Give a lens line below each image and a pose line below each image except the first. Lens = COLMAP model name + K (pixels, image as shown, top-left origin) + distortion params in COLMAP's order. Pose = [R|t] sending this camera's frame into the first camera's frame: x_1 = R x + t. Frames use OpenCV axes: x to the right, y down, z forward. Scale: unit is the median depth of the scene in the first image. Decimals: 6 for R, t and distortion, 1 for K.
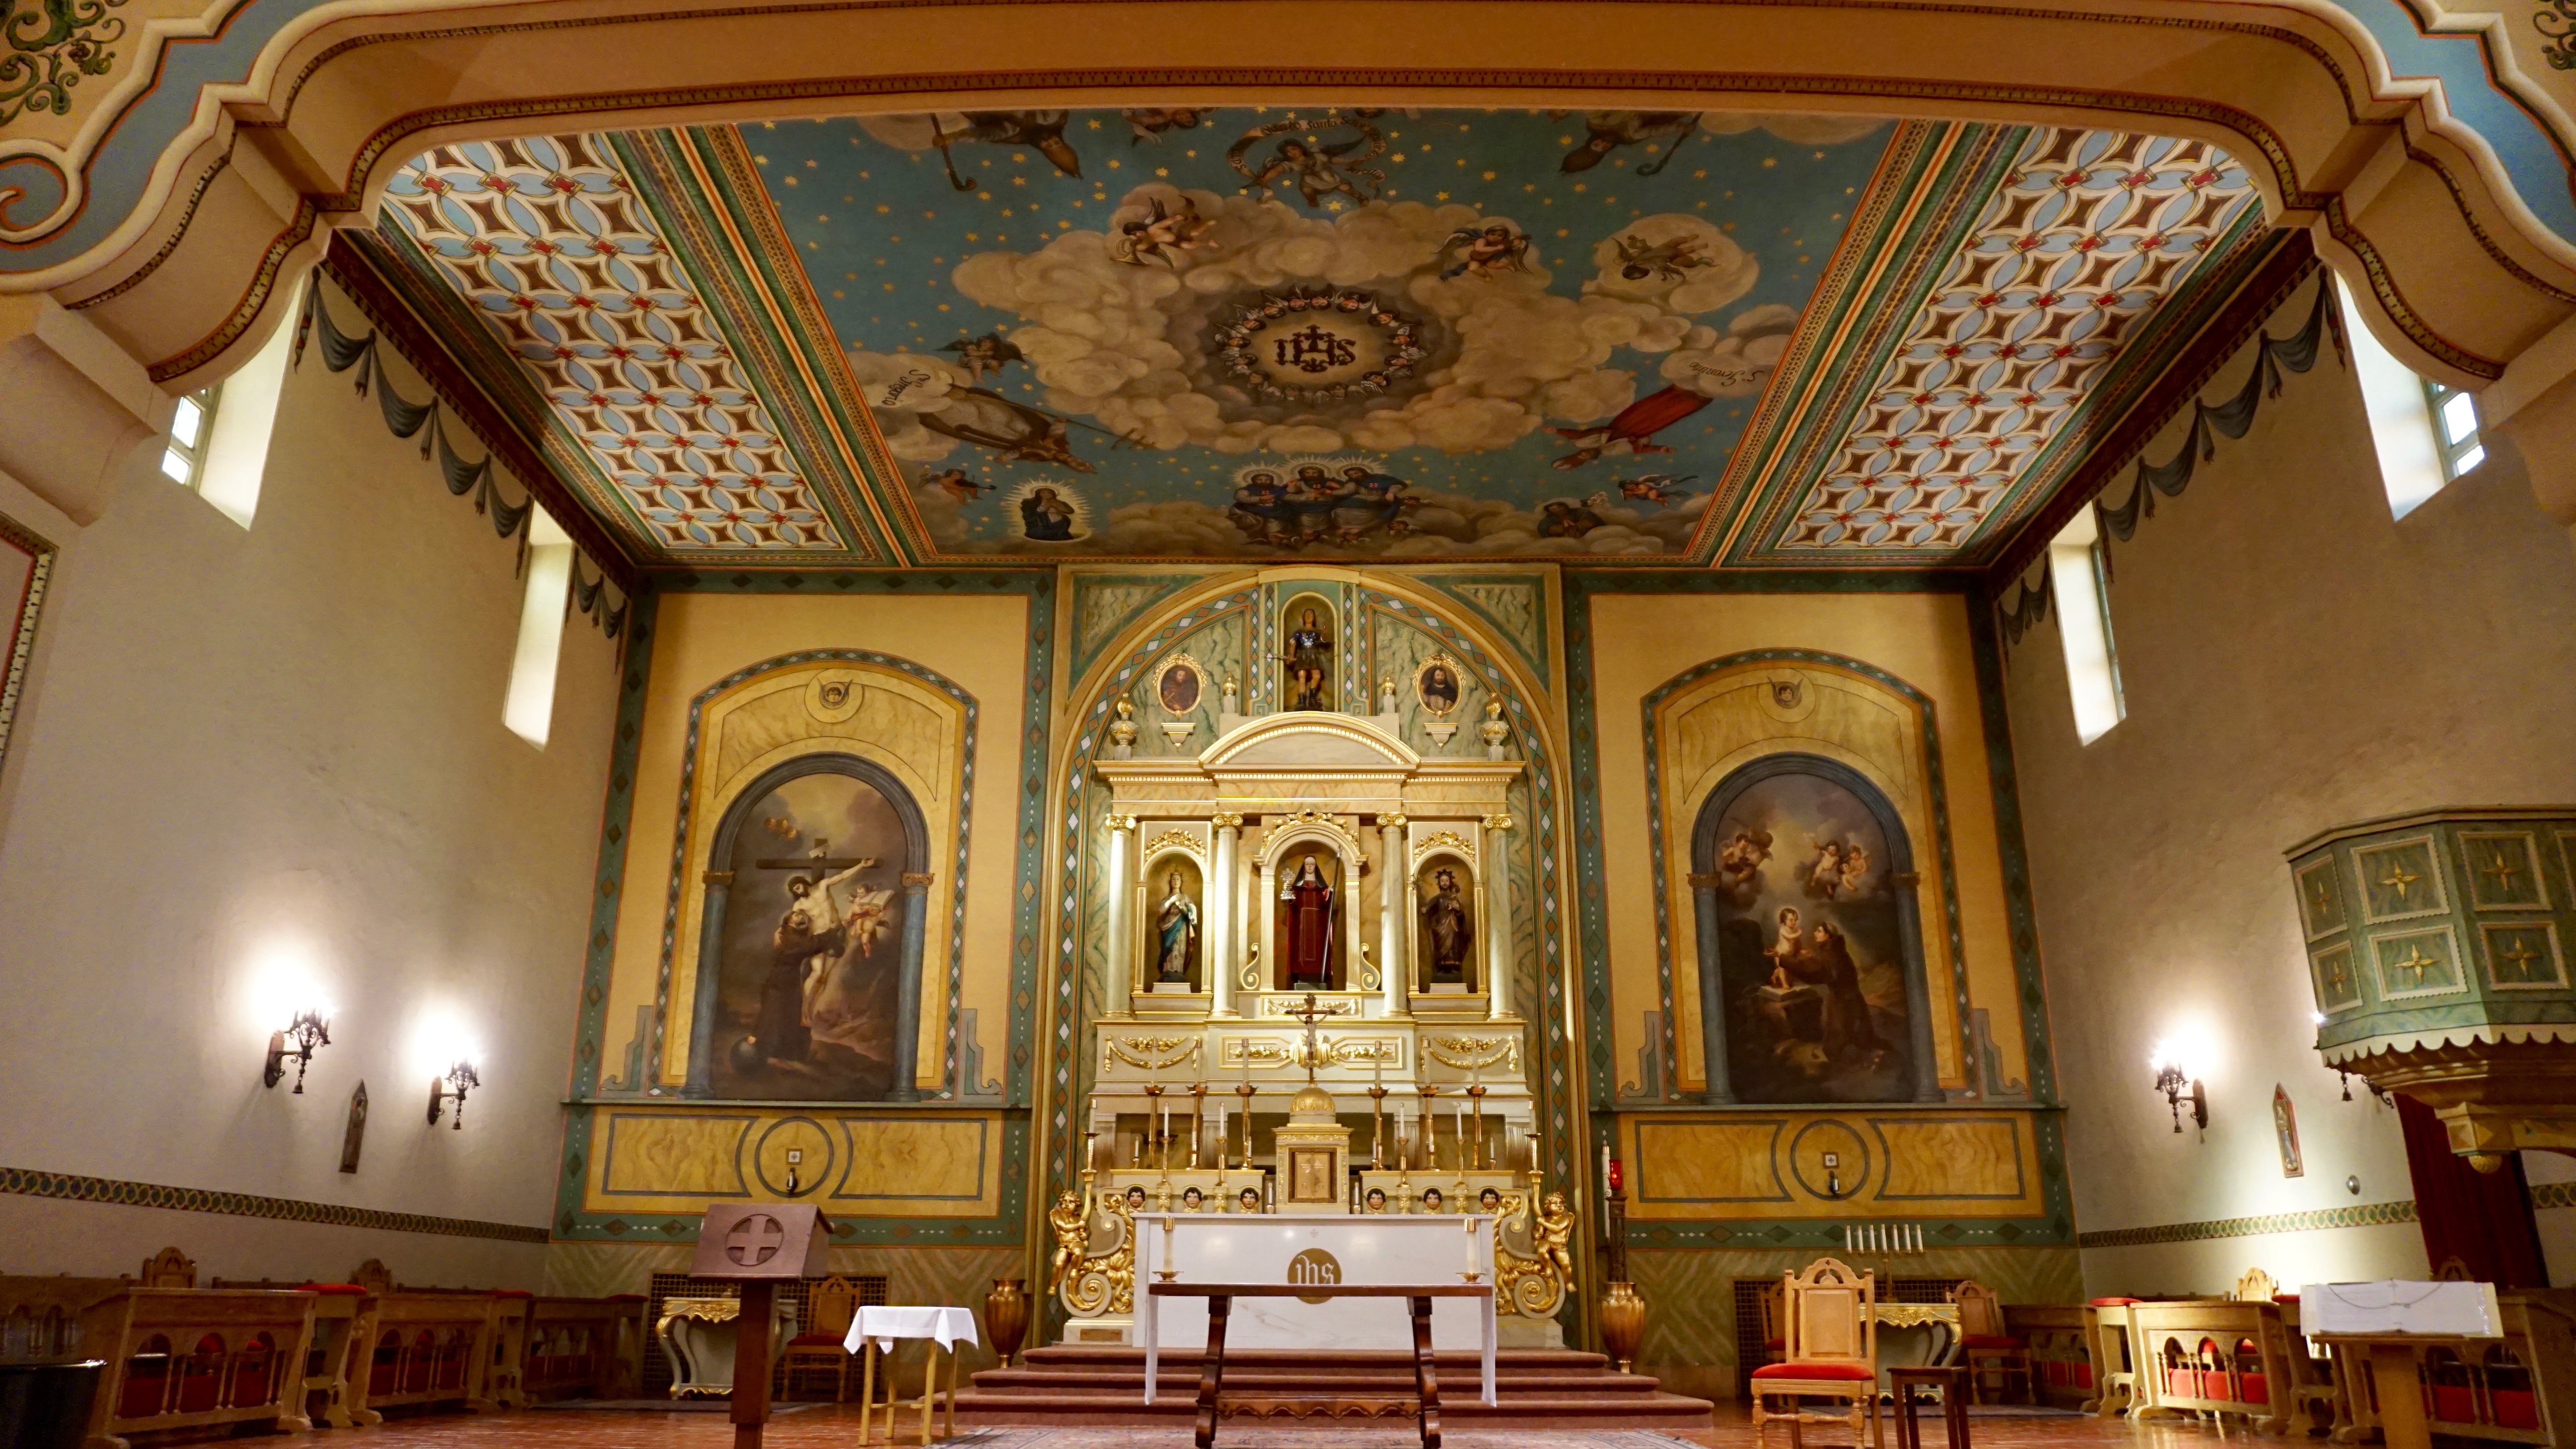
lens RADIAL K [[1735.8, 0, 1288.0], [0, 1735.8, 724.5], [0, 0, 1]] dist [-0.050553, 0.001545]
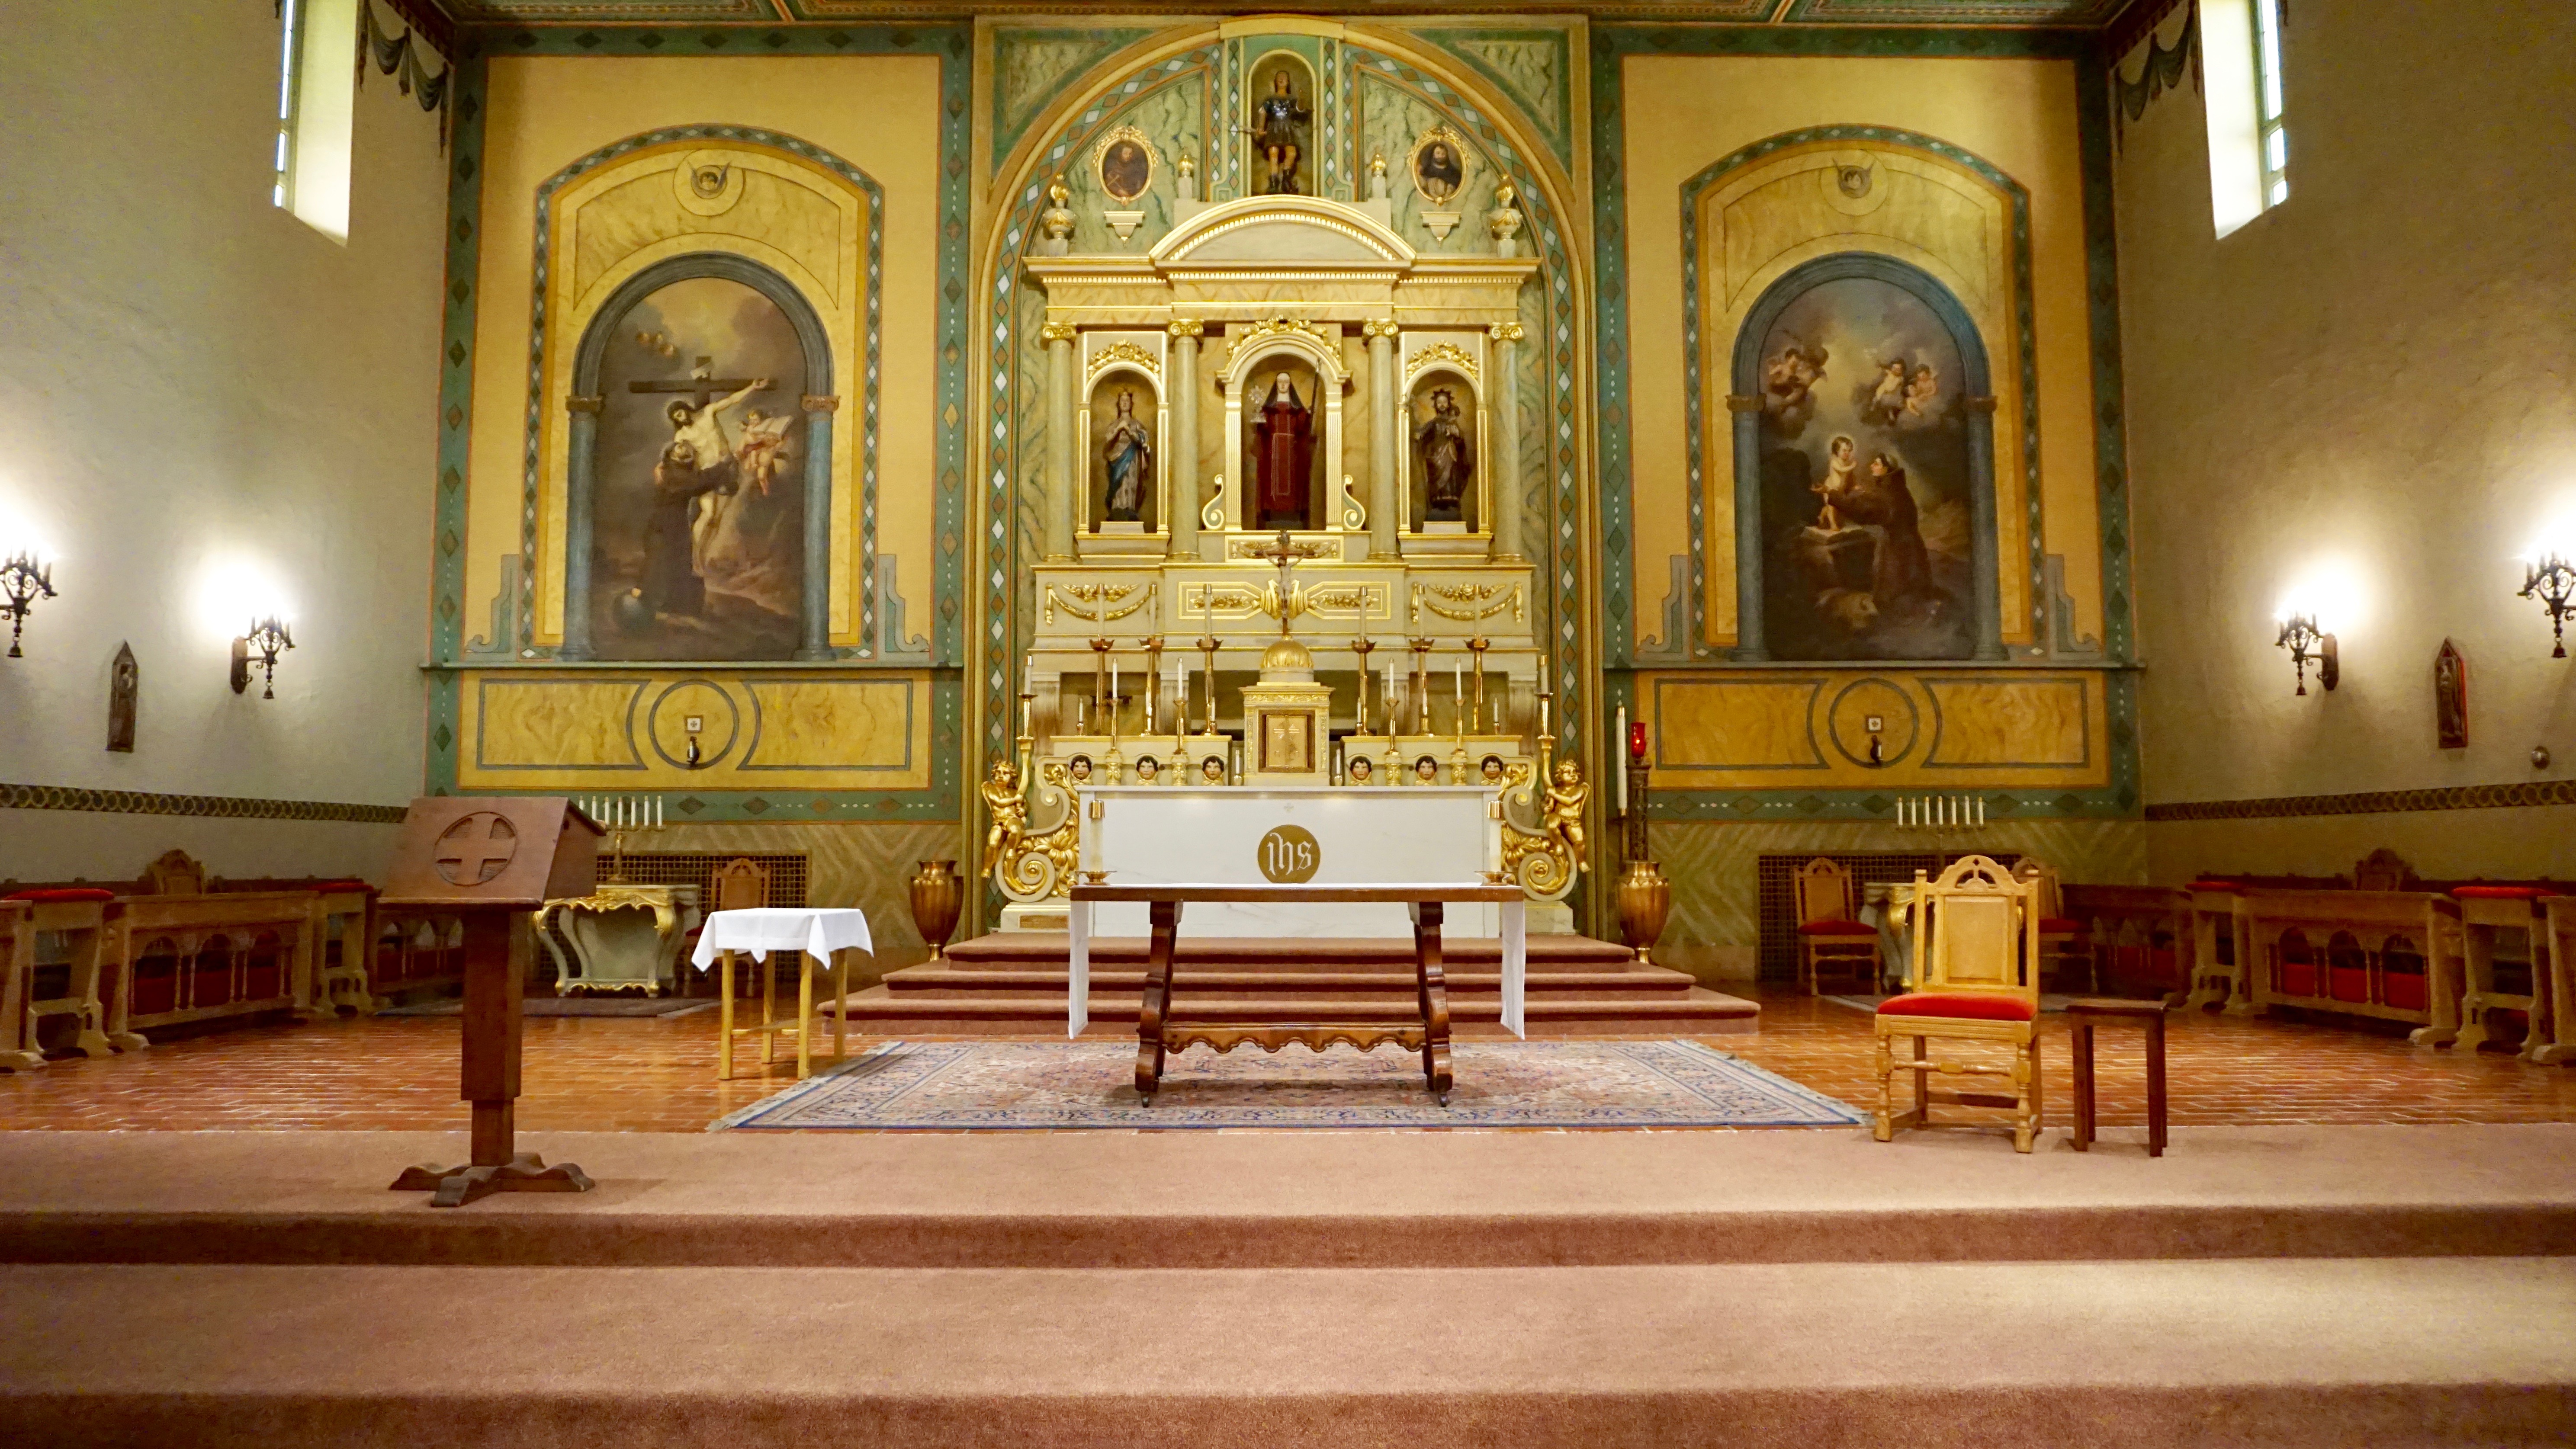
lens RADIAL K [[1735.7, 0, 1288.0], [0, 1735.7, 724.5], [0, 0, 1]] dist [-0.050553, 0.001545]
pose [[0.999891, -0.003983, 0.014238, 0.002227], [0.000353, 0.969184, 0.246338, 0.034582], [-0.014780, -0.246306, 0.969079, 0.143373]]
